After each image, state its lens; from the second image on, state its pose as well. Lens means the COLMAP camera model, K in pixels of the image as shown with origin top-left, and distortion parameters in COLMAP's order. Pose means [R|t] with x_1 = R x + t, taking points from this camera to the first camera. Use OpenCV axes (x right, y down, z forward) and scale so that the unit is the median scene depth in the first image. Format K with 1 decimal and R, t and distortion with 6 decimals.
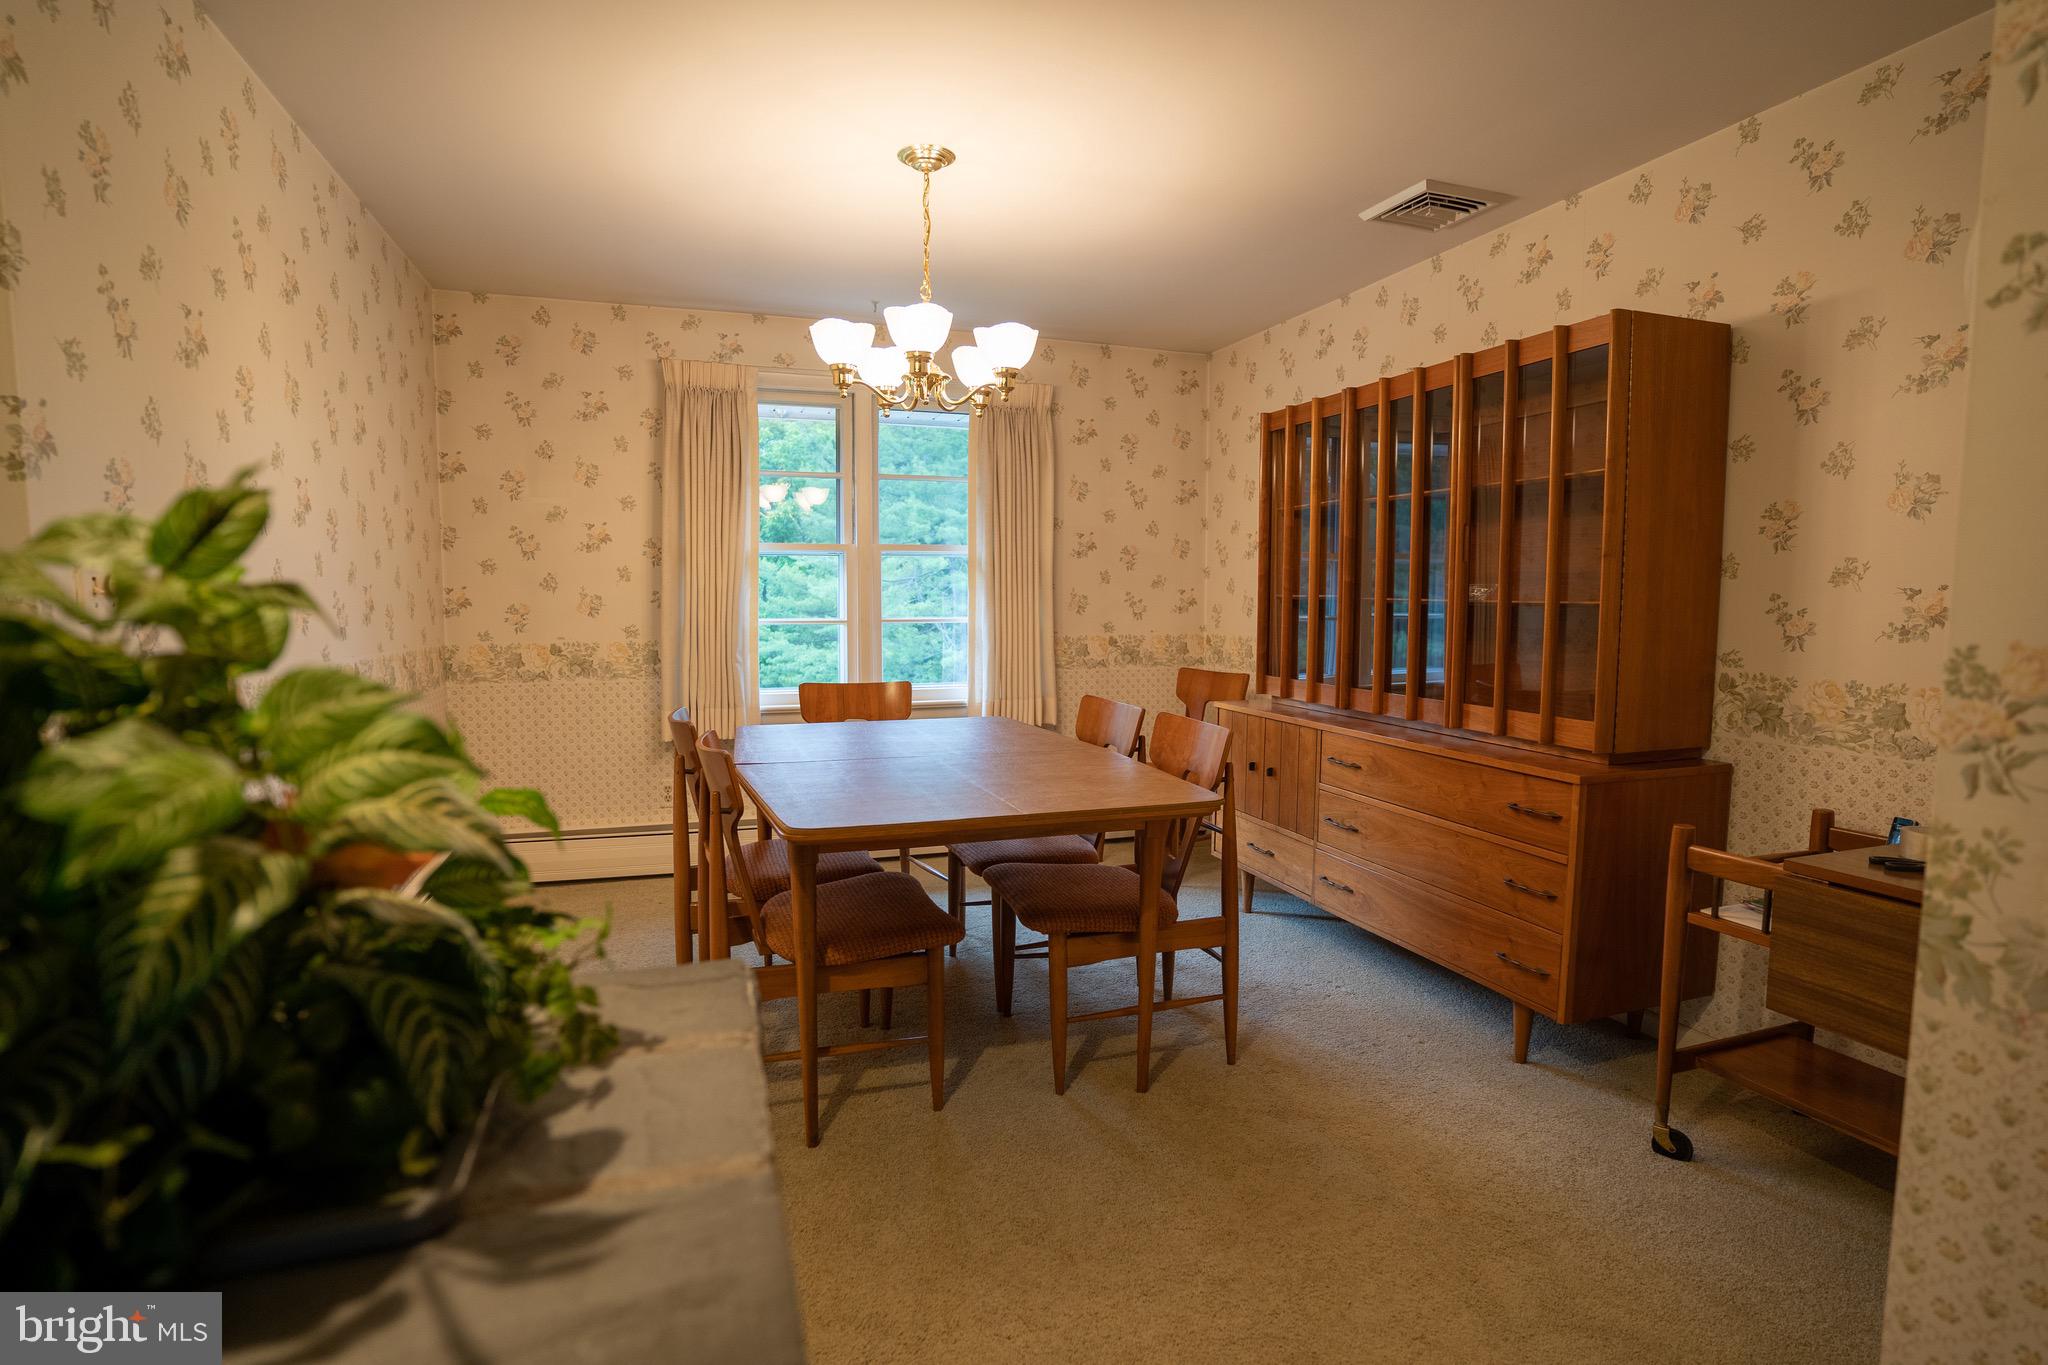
lens RADIAL K [[1000.6, 0, 1025.8], [0, 1000.6, 687.1], [0, 0, 1]] dist [-0.050213, 0.003414]
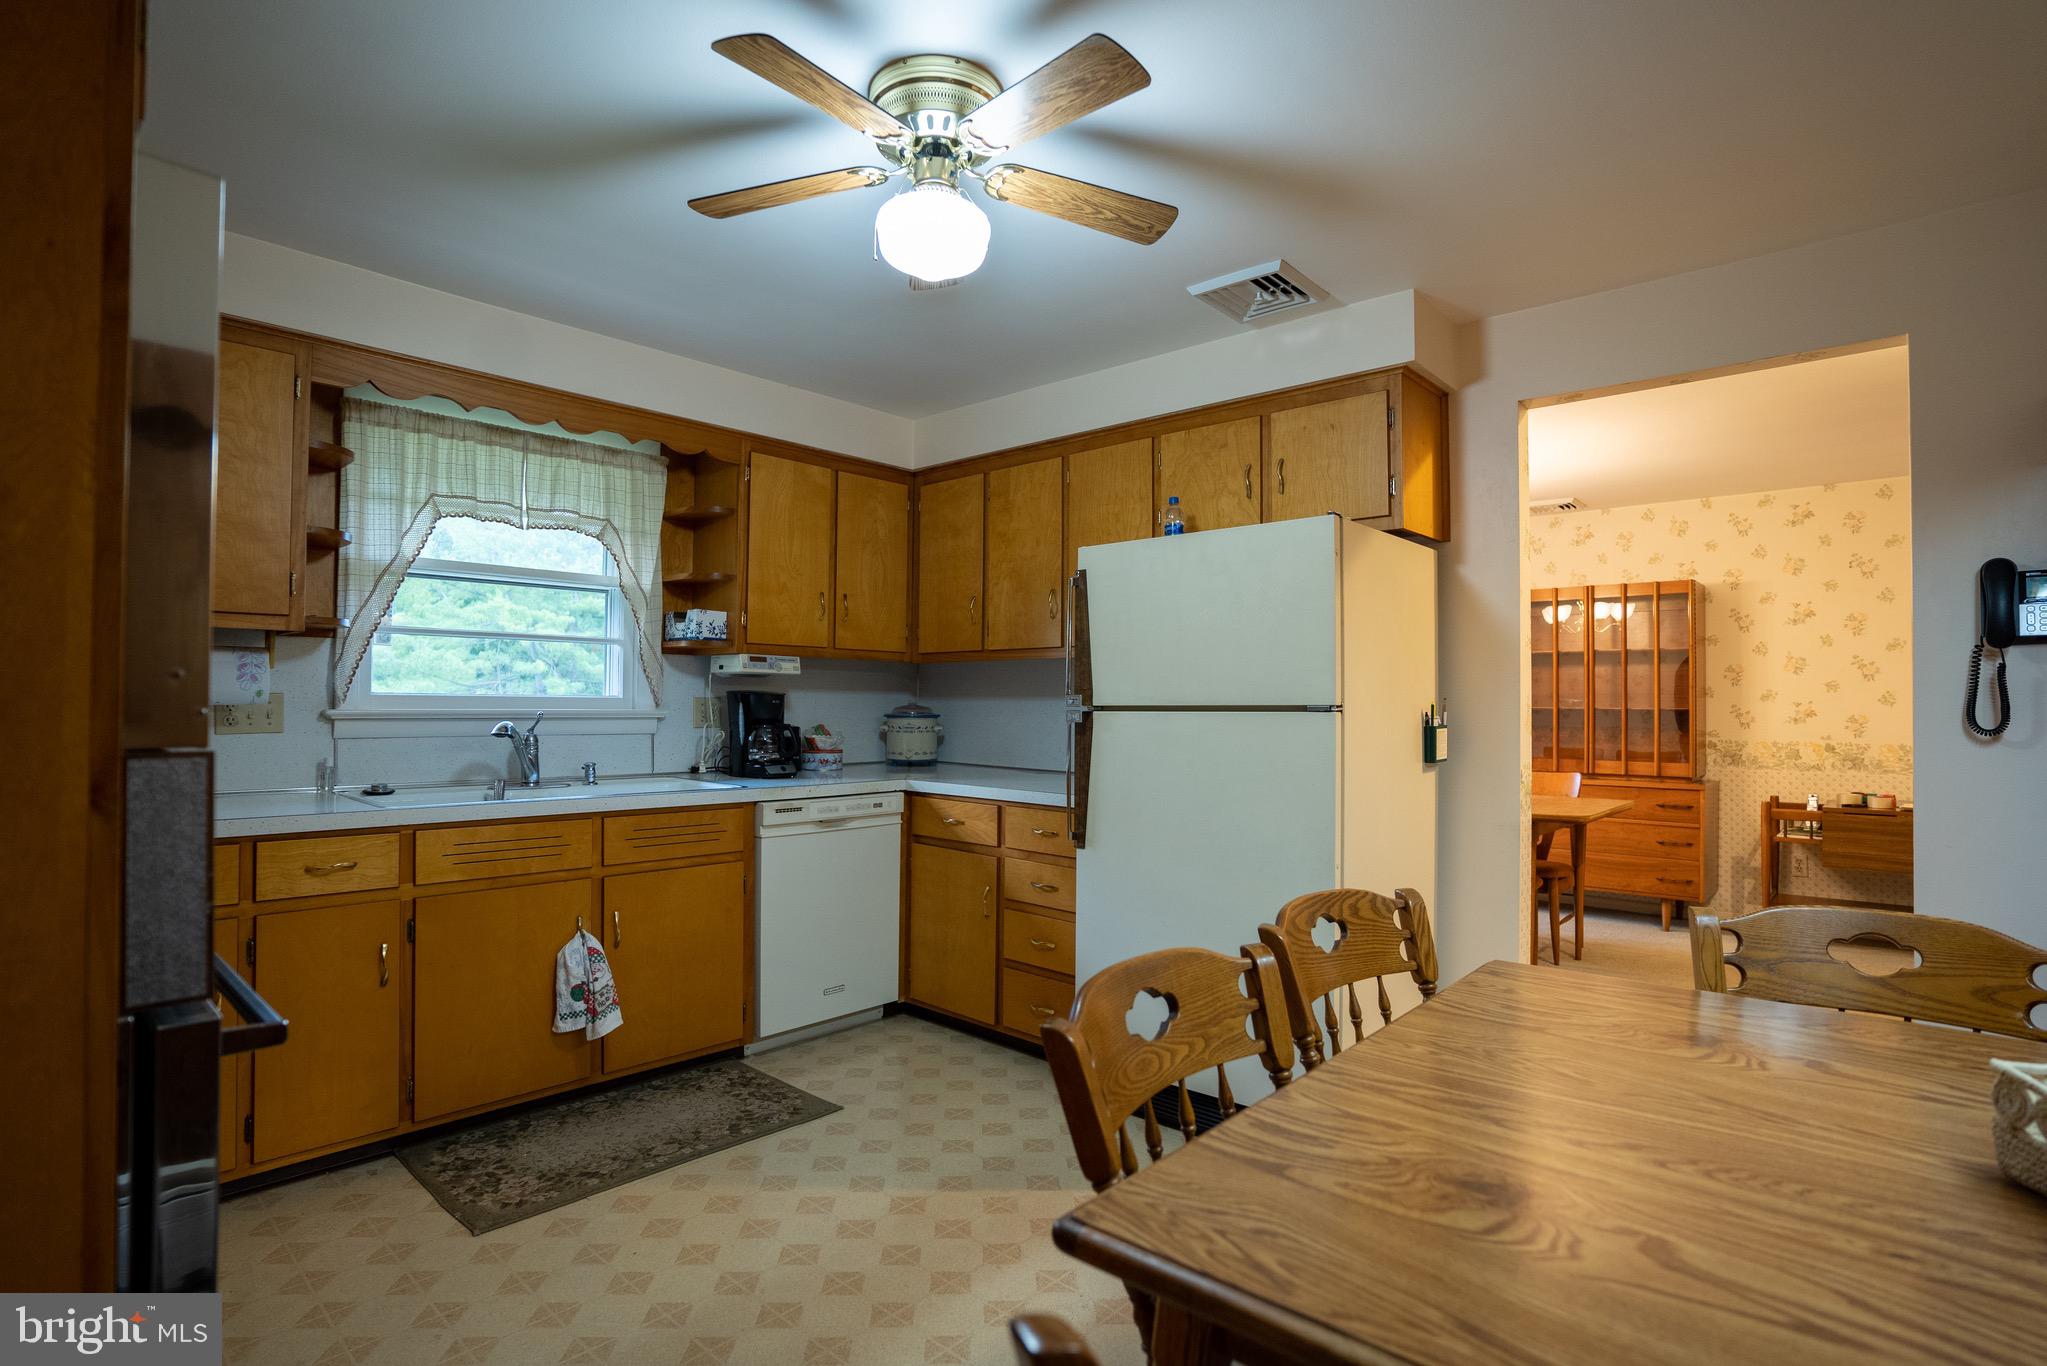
lens RADIAL K [[1000.1, 0, 1022.7], [0, 1000.1, 684.6], [0, 0, 1]] dist [-0.050213, 0.003414]
pose [[0.877693, 0.017404, 0.478907, -1.783966], [0.036207, 0.994076, -0.102482, 0.031432], [-0.477854, 0.107287, 0.871863, -0.204302]]
